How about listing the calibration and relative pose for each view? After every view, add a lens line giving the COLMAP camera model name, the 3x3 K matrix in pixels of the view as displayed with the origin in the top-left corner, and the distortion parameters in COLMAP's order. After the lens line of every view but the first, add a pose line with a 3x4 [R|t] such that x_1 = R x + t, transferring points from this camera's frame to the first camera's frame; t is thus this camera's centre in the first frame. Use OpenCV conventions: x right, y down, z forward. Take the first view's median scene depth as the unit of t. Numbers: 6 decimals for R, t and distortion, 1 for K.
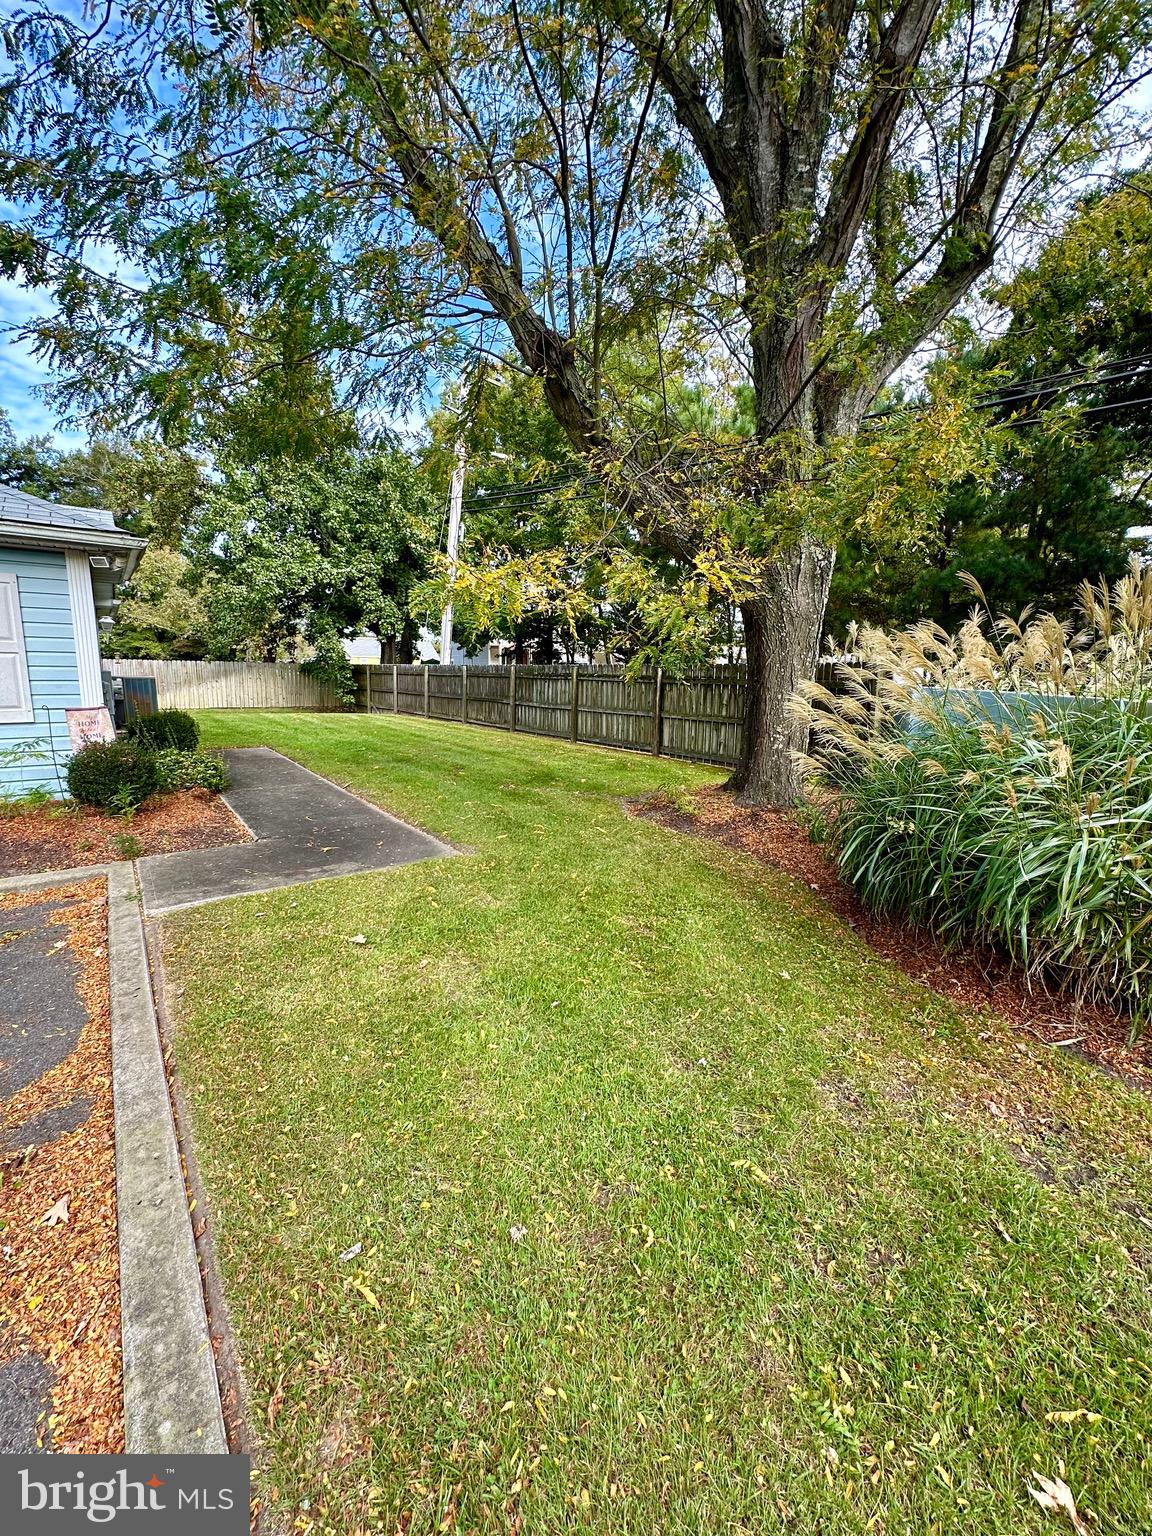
lens RADIAL K [[612.7, 0, 576.0], [0, 612.7, 768.0], [0, 0, 1]] dist [0.001213, 0.000161]
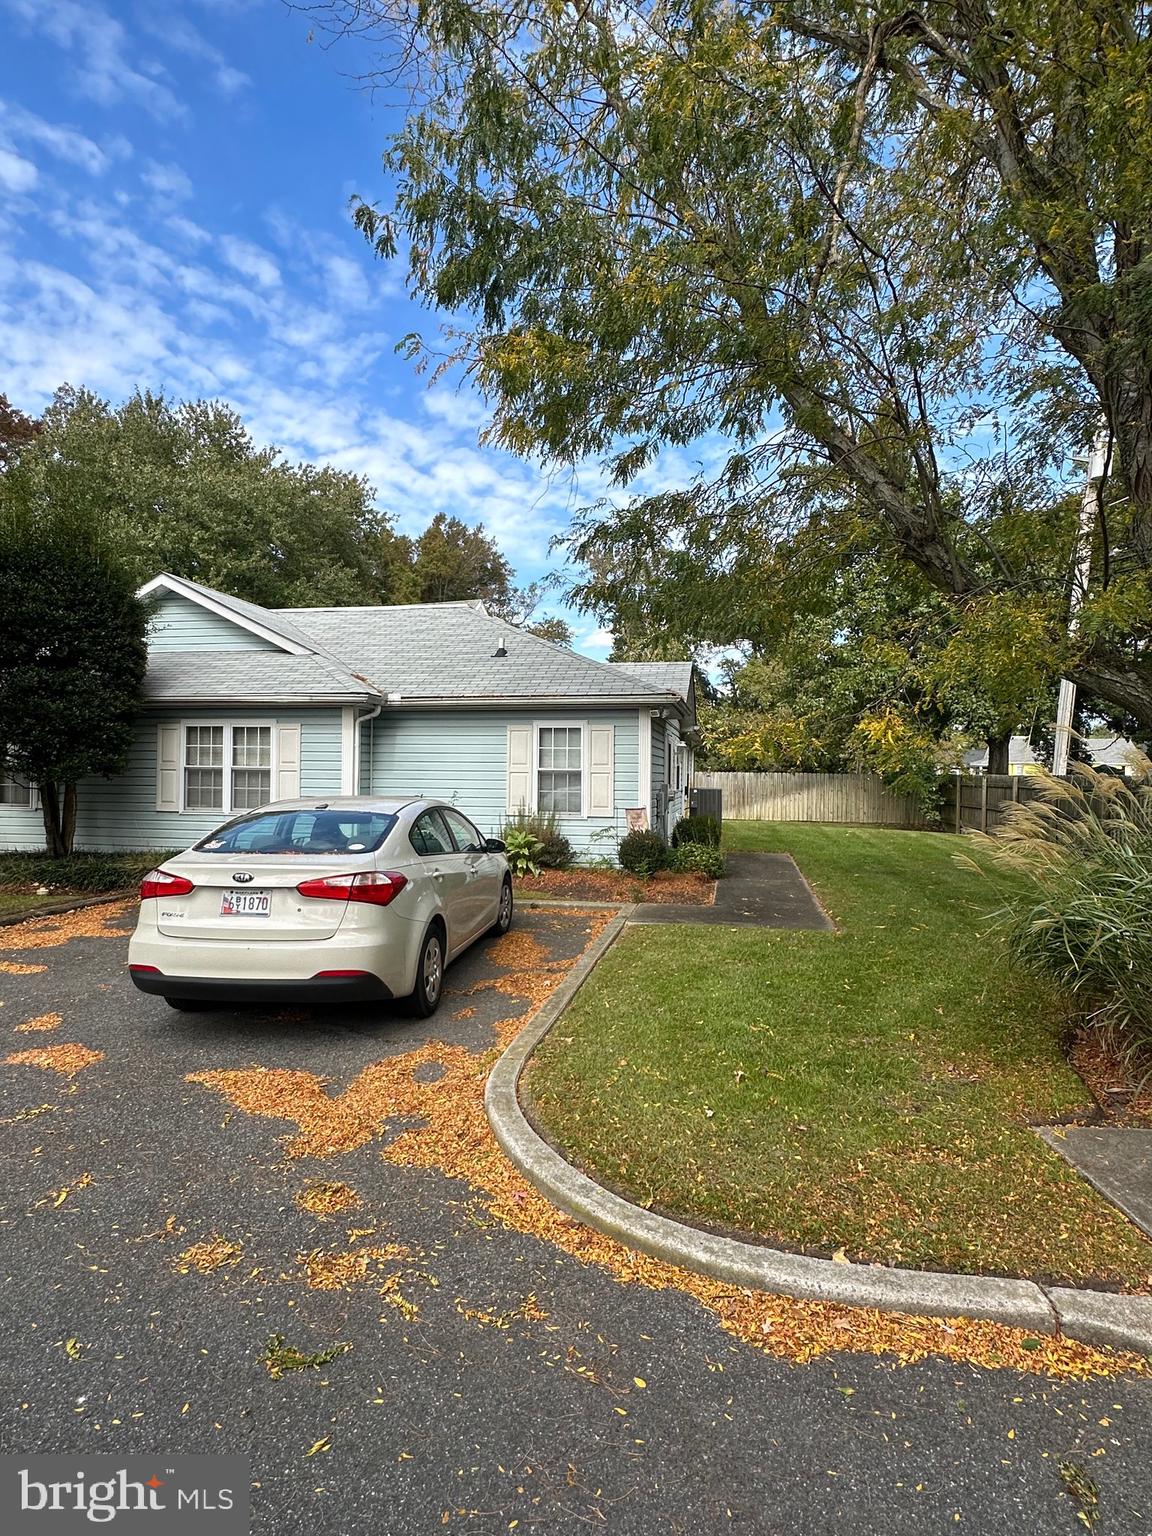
lens RADIAL K [[806.1, 0, 576.0], [0, 806.1, 768.0], [0, 0, 1]] dist [0.000072, 0.000000]
pose [[0.663316, -0.009713, -0.748276, 0.319311], [-0.119497, 0.985710, -0.118724, 0.031234], [0.738737, 0.168168, 0.652677, -0.234539]]
